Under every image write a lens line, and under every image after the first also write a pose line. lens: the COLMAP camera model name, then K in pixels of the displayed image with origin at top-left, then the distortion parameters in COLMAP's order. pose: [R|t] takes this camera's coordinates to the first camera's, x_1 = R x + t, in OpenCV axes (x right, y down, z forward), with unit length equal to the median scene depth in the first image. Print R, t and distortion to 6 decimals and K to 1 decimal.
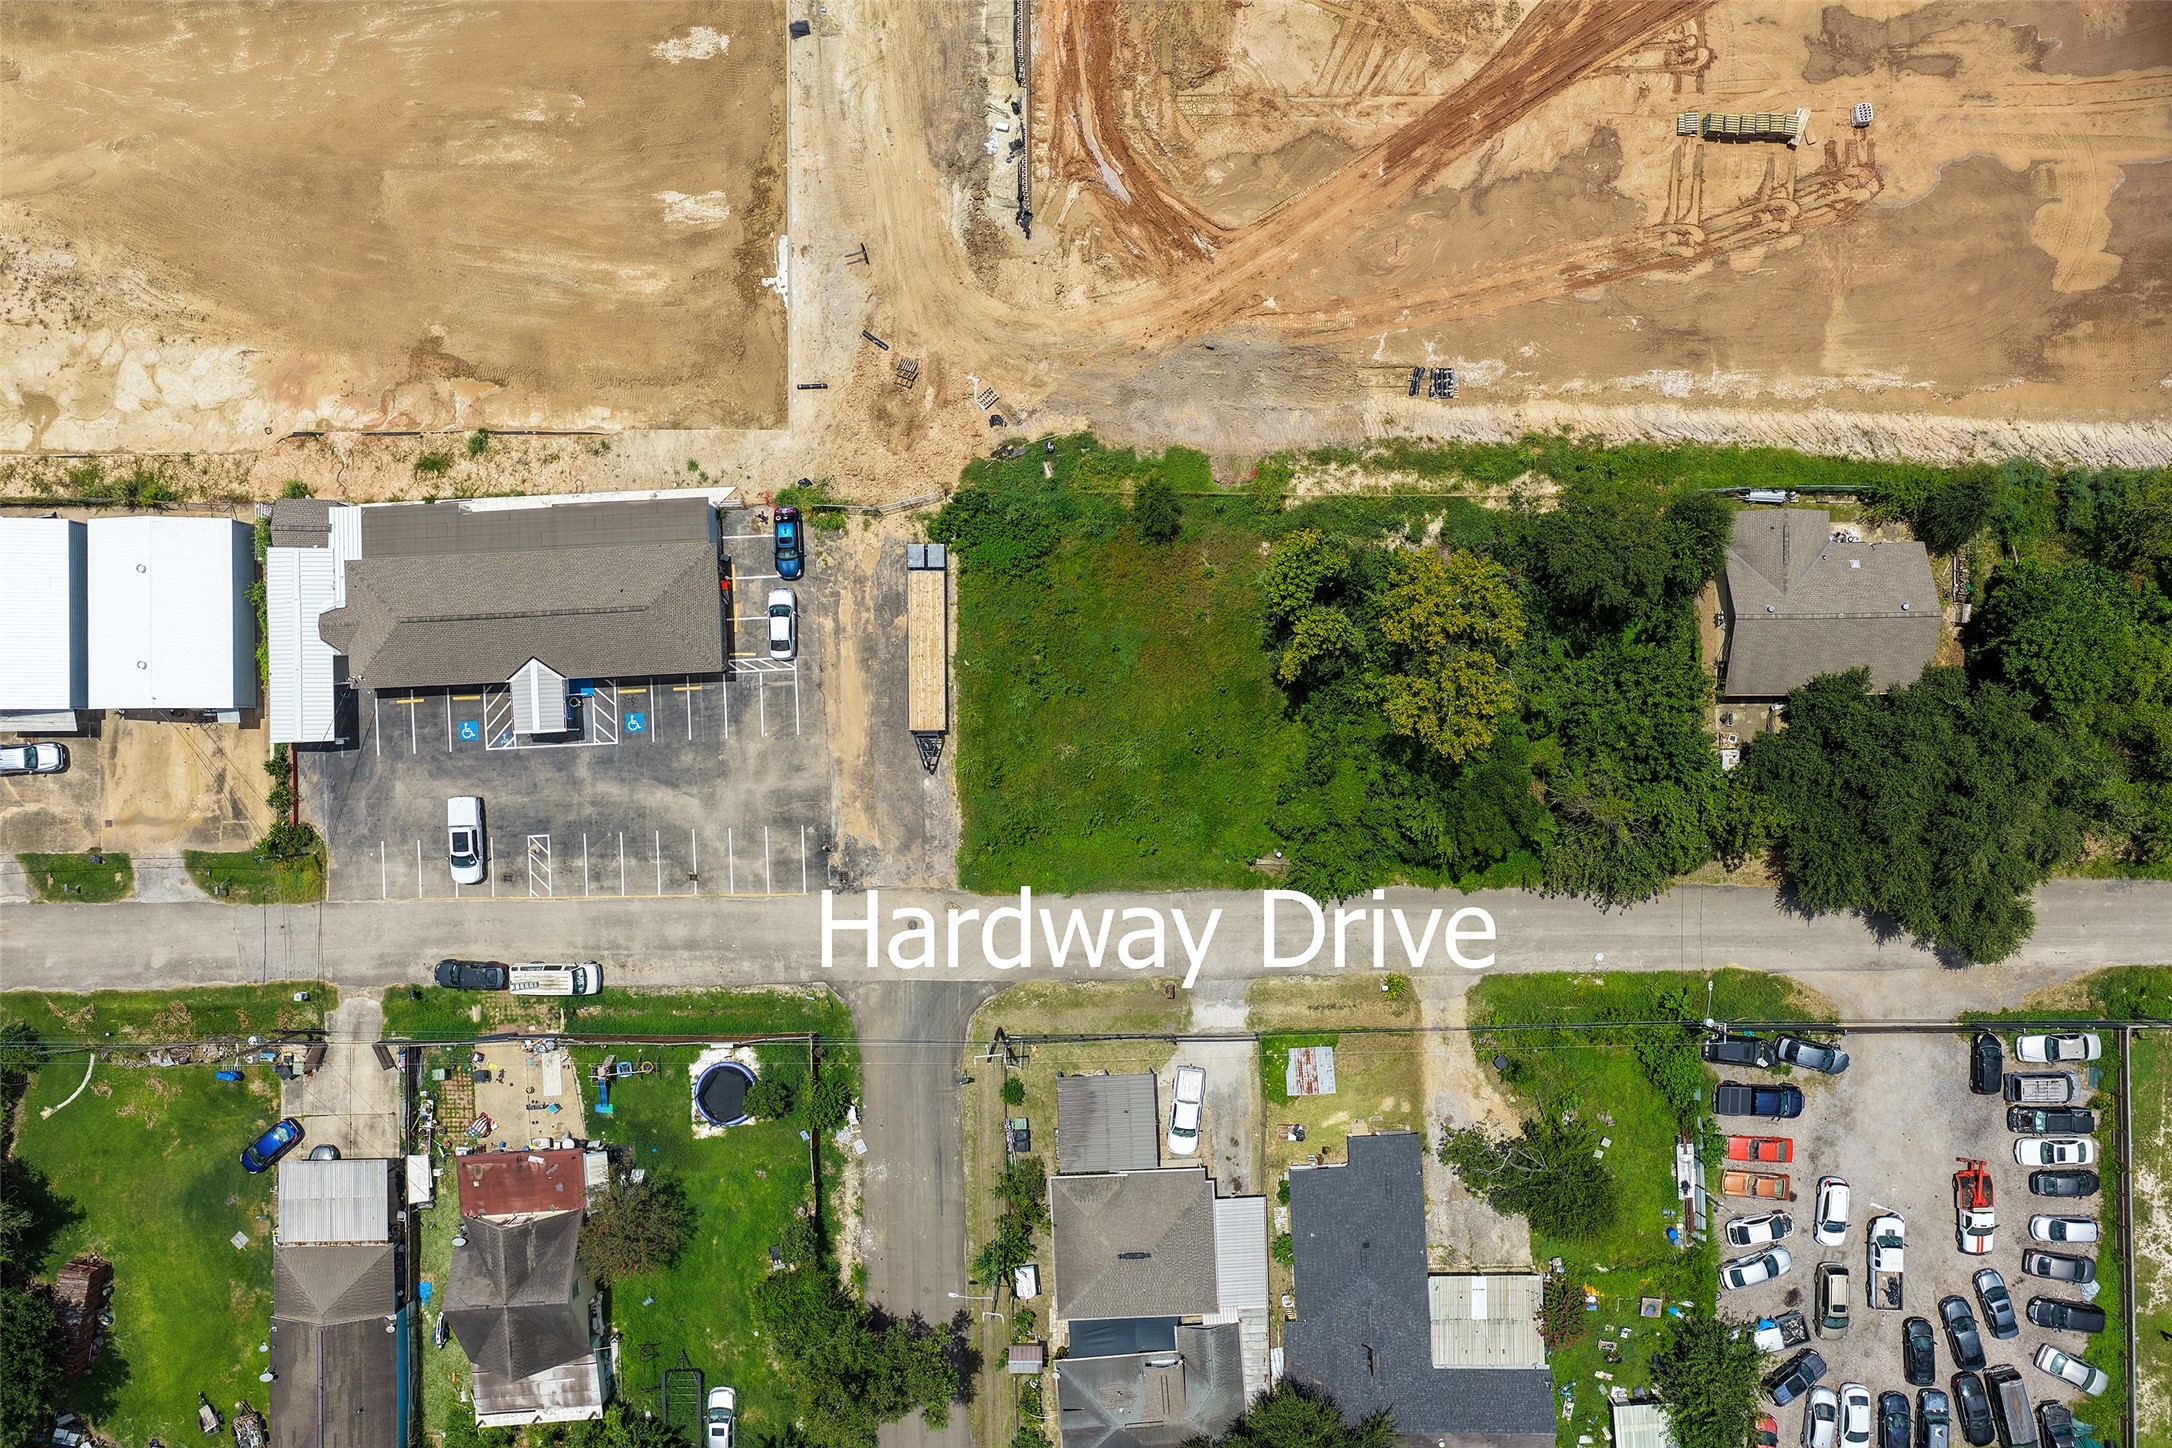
lens RADIAL K [[1807.3, 0, 1086.0], [0, 1807.3, 724.0], [0, 0, 1]] dist [-0.010466, 0.026163]
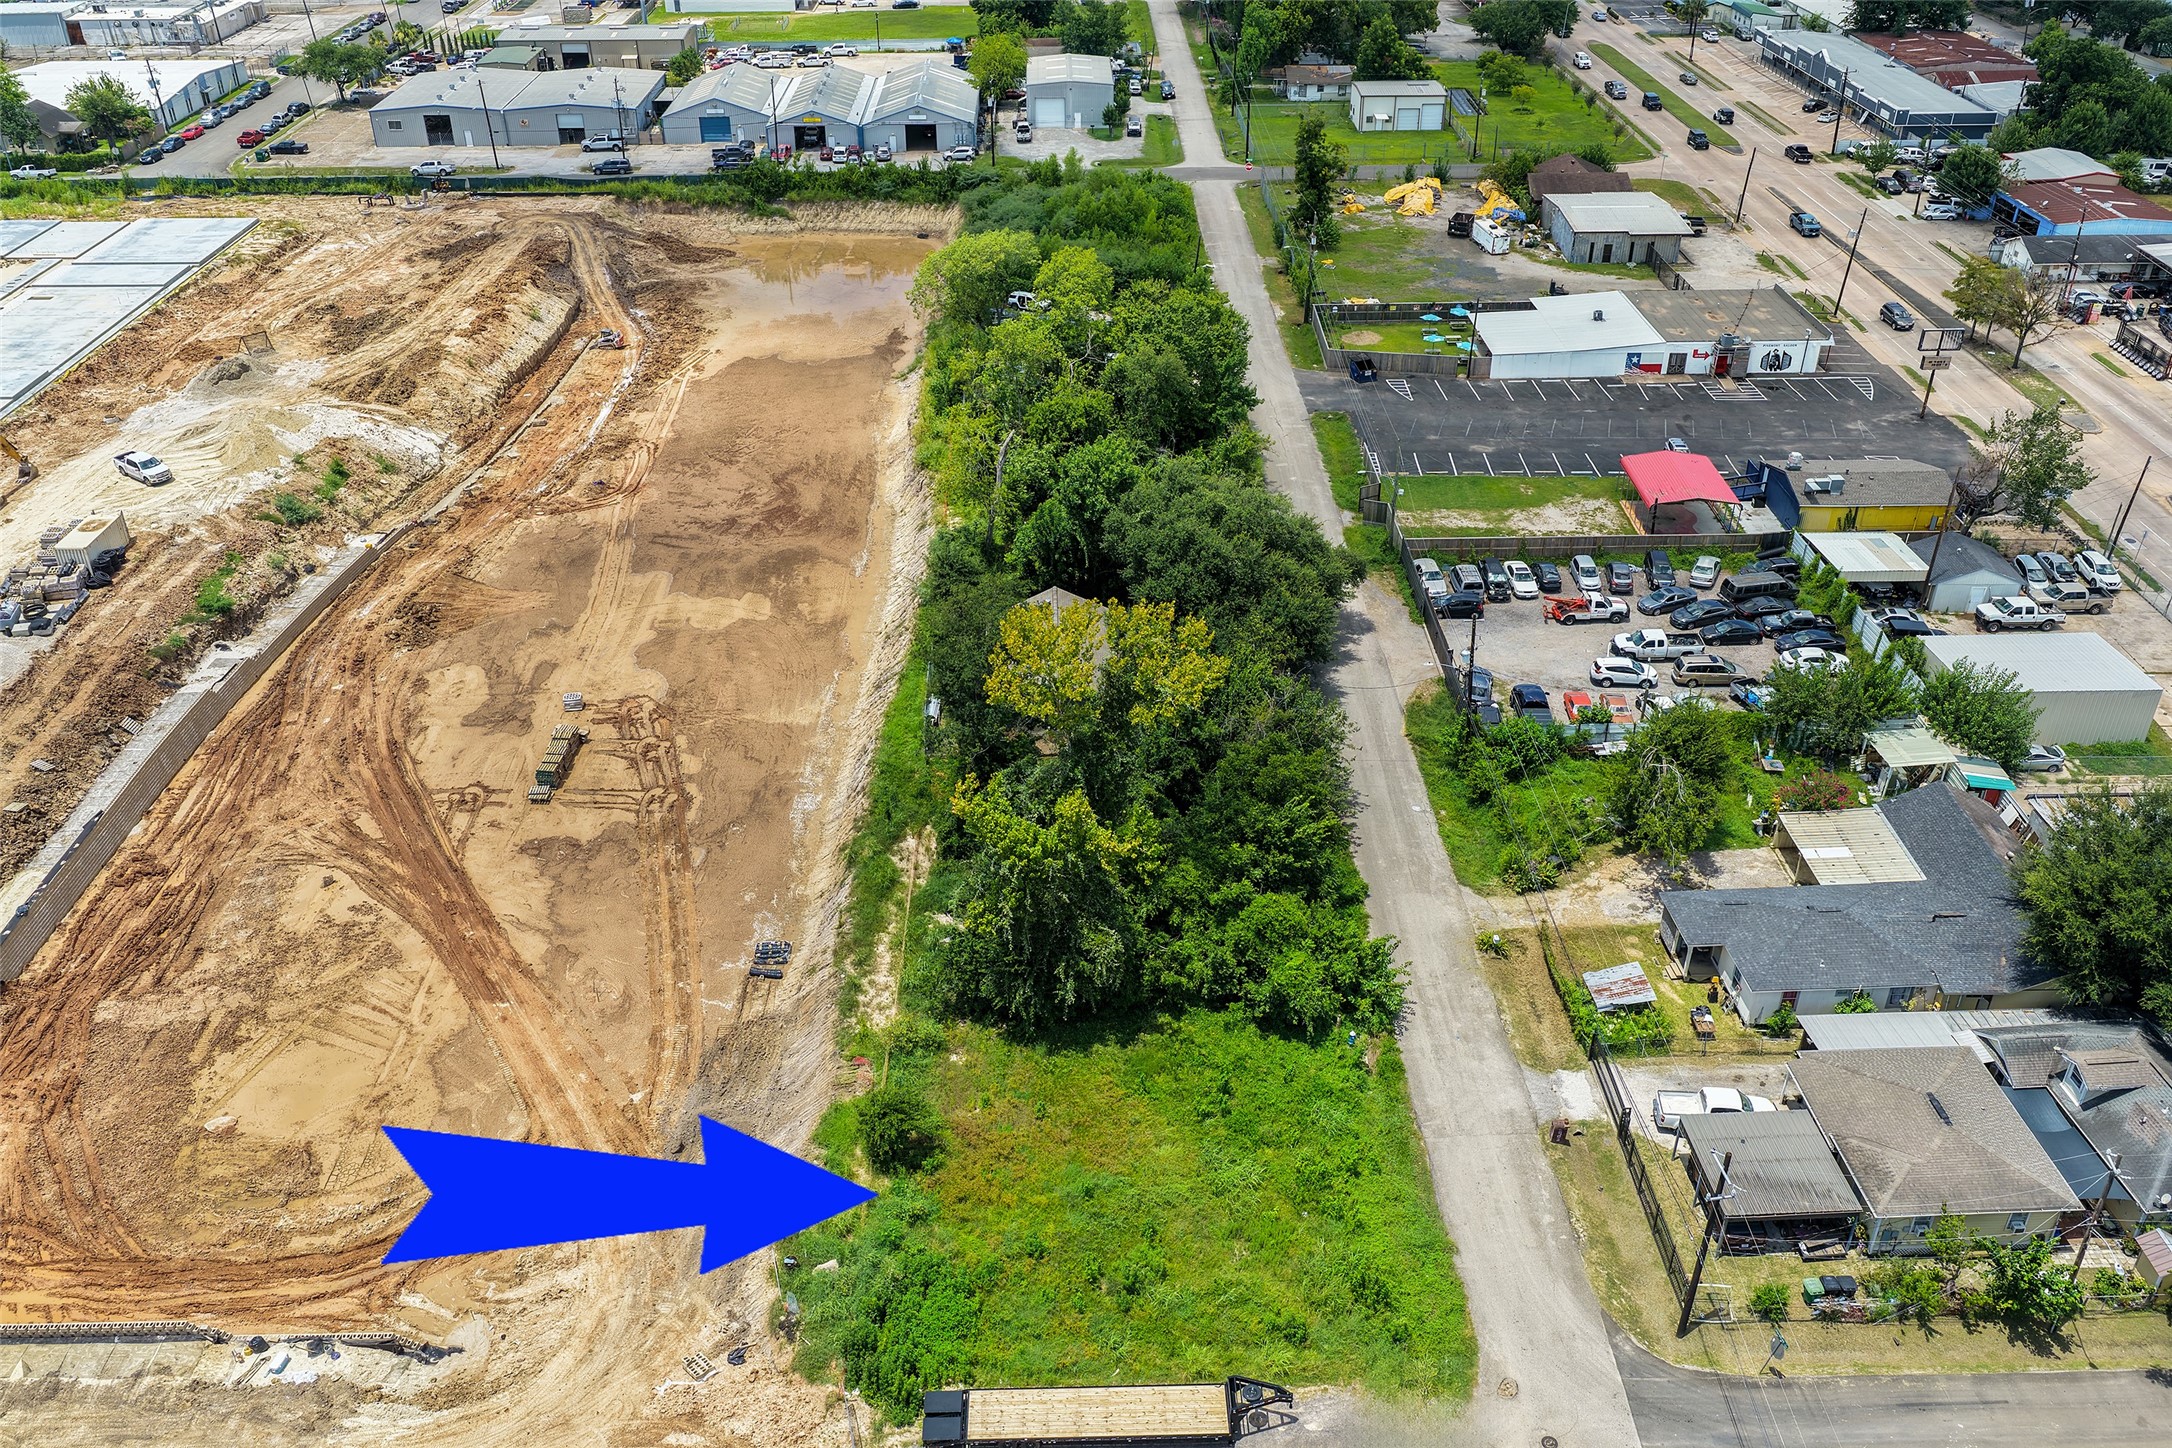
lens RADIAL K [[1807.3, 0, 1086.0], [0, 1807.3, 724.0], [0, 0, 1]] dist [-0.010466, 0.026163]
pose [[-0.007528, -0.517185, 0.855840, -0.488548], [0.999971, -0.004537, 0.006054, -0.046865], [0.000752, 0.855862, 0.517205, 0.479005]]
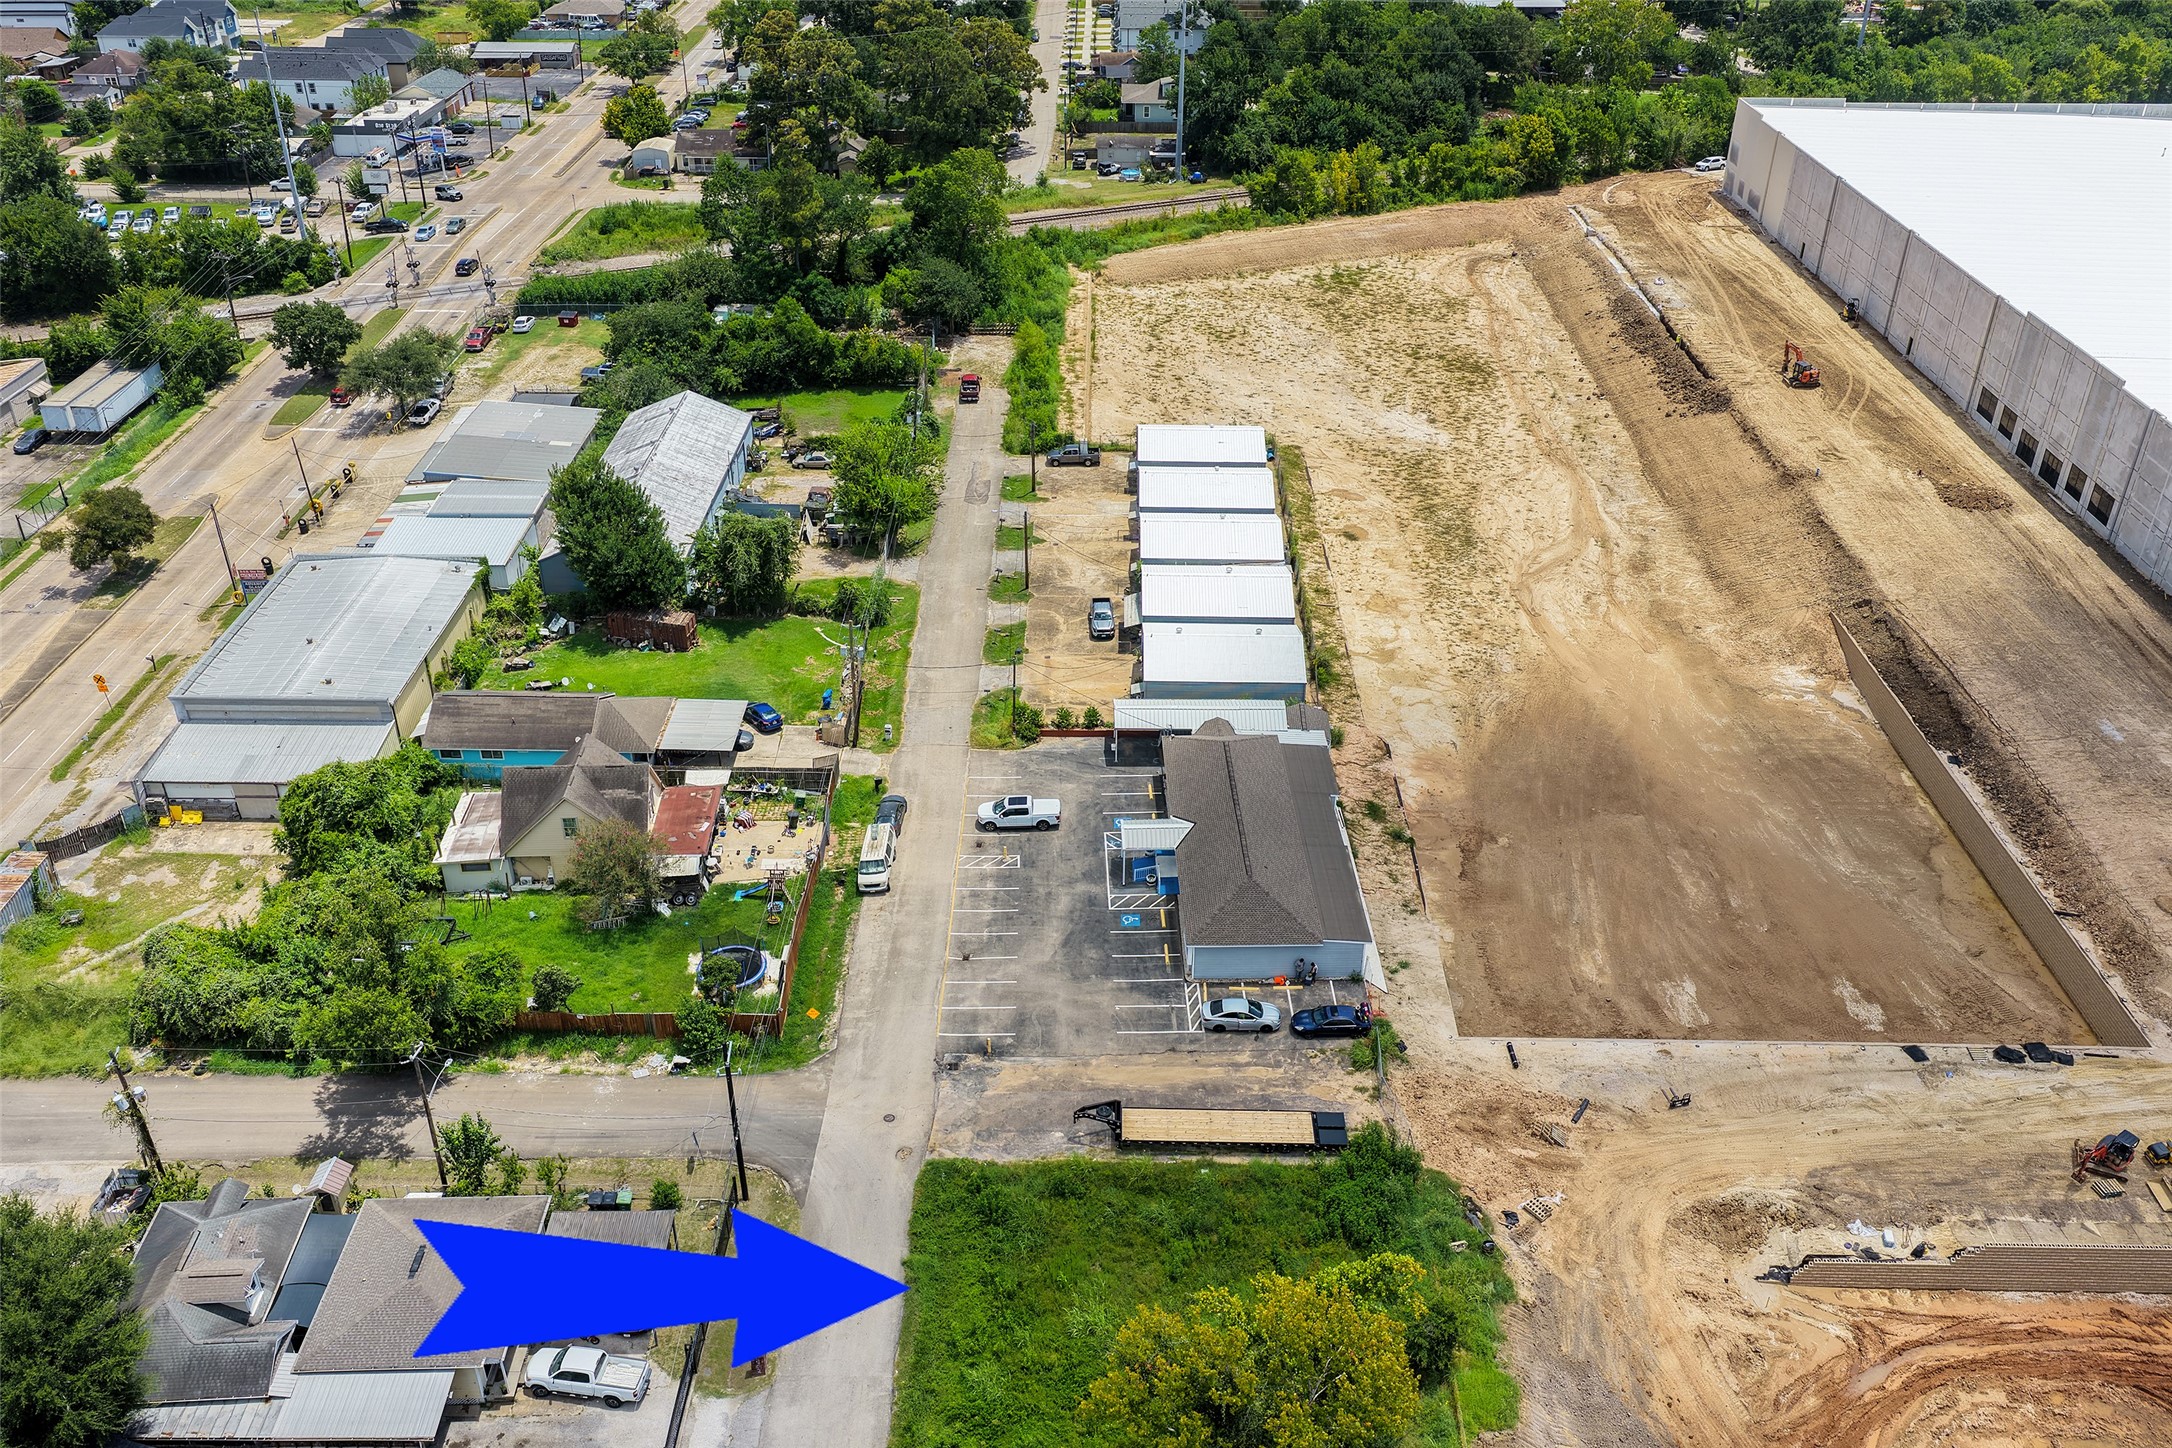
lens RADIAL K [[1807.3, 0, 1086.0], [0, 1807.3, 724.0], [0, 0, 1]] dist [-0.010466, 0.026163]
pose [[-0.020762, 0.520464, -0.853631, 0.522727], [-0.999782, -0.012678, 0.016587, 0.008422], [-0.002189, 0.853789, 0.520614, 0.406302]]
